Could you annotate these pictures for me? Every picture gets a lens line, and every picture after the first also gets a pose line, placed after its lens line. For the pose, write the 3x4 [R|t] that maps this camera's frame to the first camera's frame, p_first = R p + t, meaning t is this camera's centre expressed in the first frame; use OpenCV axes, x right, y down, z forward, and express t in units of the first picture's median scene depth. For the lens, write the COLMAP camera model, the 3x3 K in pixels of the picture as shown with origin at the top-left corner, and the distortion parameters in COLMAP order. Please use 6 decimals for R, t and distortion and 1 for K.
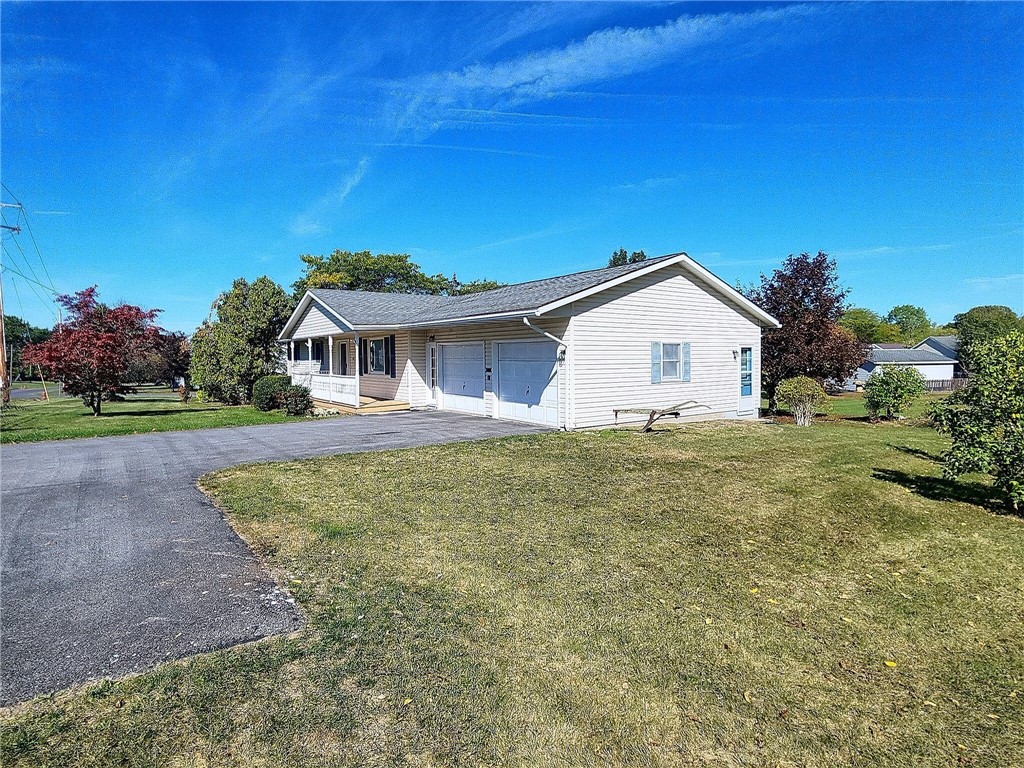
lens RADIAL K [[540.5, 0, 512.9], [0, 540.5, 383.9], [0, 0, 1]] dist [0.000577, -0.000559]
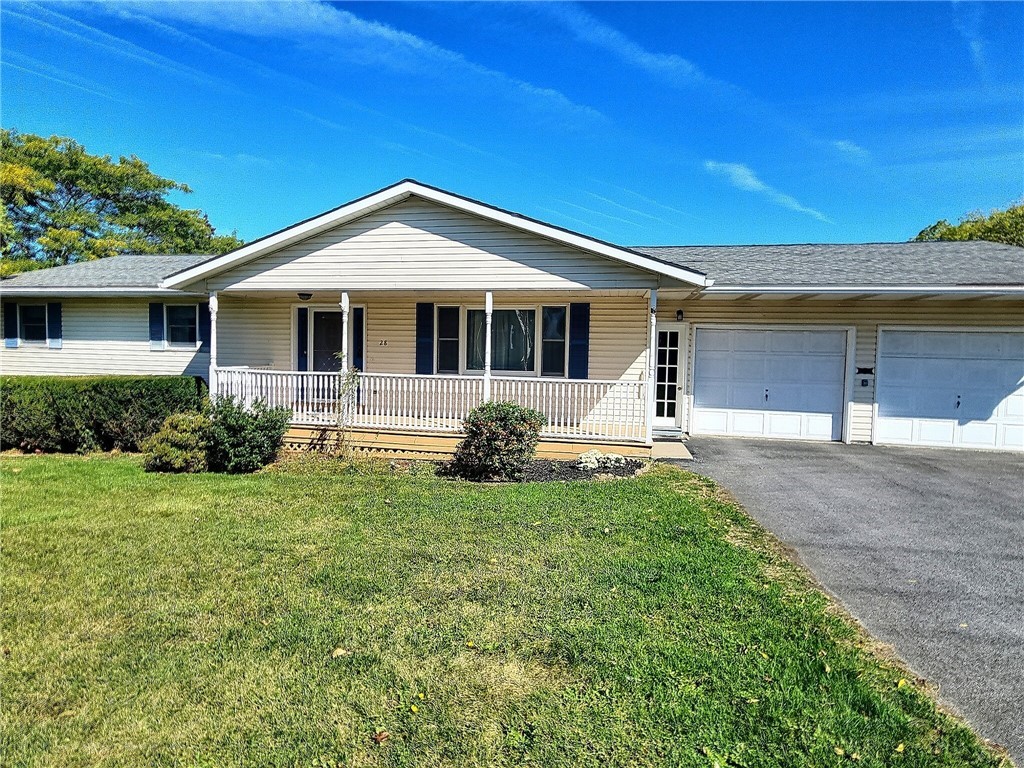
lens RADIAL K [[540.5, 0, 492.9], [0, 540.5, 374.3], [0, 0, 1]] dist [0.000577, -0.000559]
pose [[0.737106, 0.000841, 0.675776, -0.077213], [0.006979, 0.999936, -0.008857, -0.001791], [-0.675741, 0.011245, 0.737053, 0.079027]]
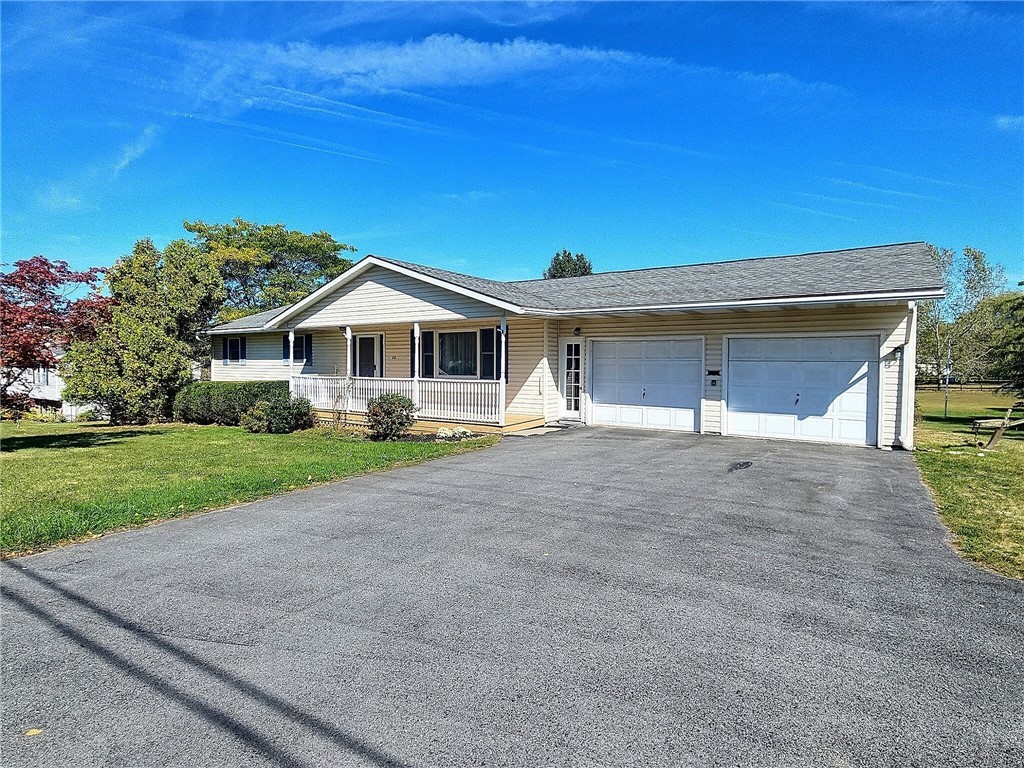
lens RADIAL K [[540.5, 0, 506.1], [0, 540.5, 385.3], [0, 0, 1]] dist [0.000577, -0.000559]
pose [[0.941581, 0.000632, 0.336786, -0.055479], [0.003924, 0.999910, -0.012845, 0.000111], [-0.336763, 0.013416, 0.941494, 0.036316]]
